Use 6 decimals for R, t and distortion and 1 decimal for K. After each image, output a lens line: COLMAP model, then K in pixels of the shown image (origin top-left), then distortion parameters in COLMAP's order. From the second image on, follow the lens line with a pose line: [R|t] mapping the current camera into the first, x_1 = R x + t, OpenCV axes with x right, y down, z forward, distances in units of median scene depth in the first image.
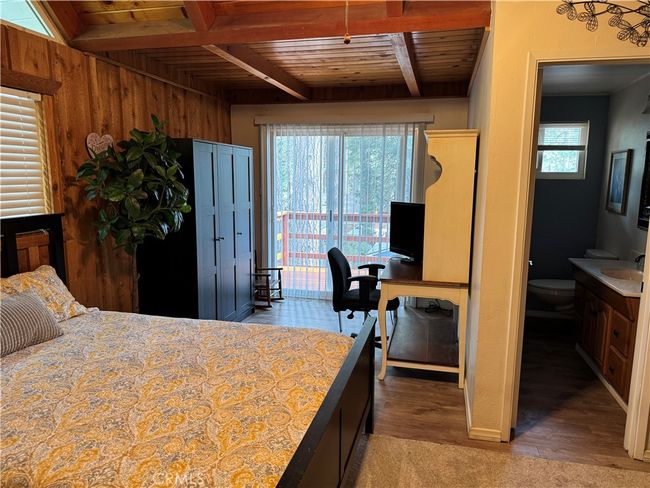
lens RADIAL K [[455.8, 0, 328.4], [0, 455.8, 245.9], [0, 0, 1]] dist [0.136669, -0.224091]
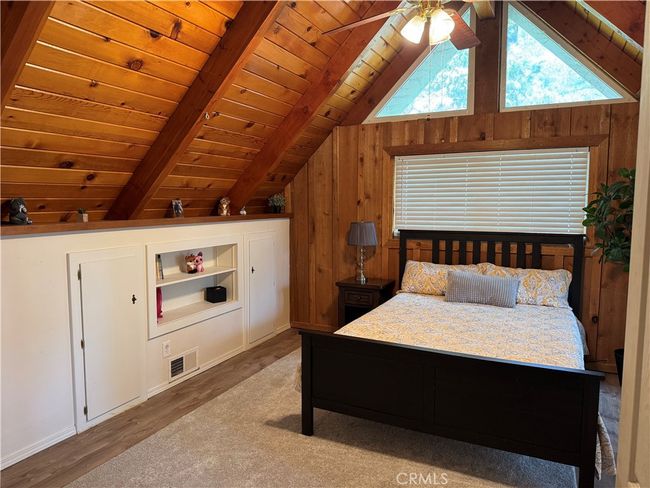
lens RADIAL K [[455.8, 0, 328.4], [0, 455.8, 245.9], [0, 0, 1]] dist [0.136669, -0.224091]
pose [[-0.201713, 0.084944, -0.975754, 1.183922], [-0.159381, 0.980107, 0.118271, -0.109889], [0.966390, 0.179373, -0.184162, 0.746097]]
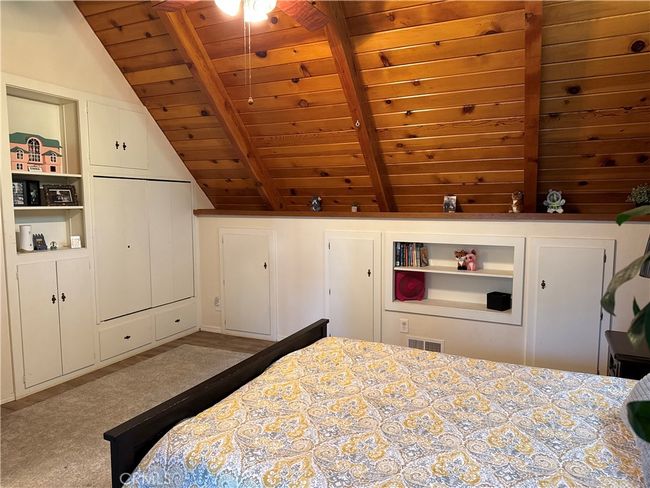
lens RADIAL K [[455.8, 0, 328.4], [0, 455.8, 245.9], [0, 0, 1]] dist [0.136669, -0.224091]
pose [[-0.980582, -0.031850, 0.193506, -0.340411], [0.019158, 0.966446, 0.256156, -0.268464], [-0.195171, 0.254889, -0.947069, 1.717699]]
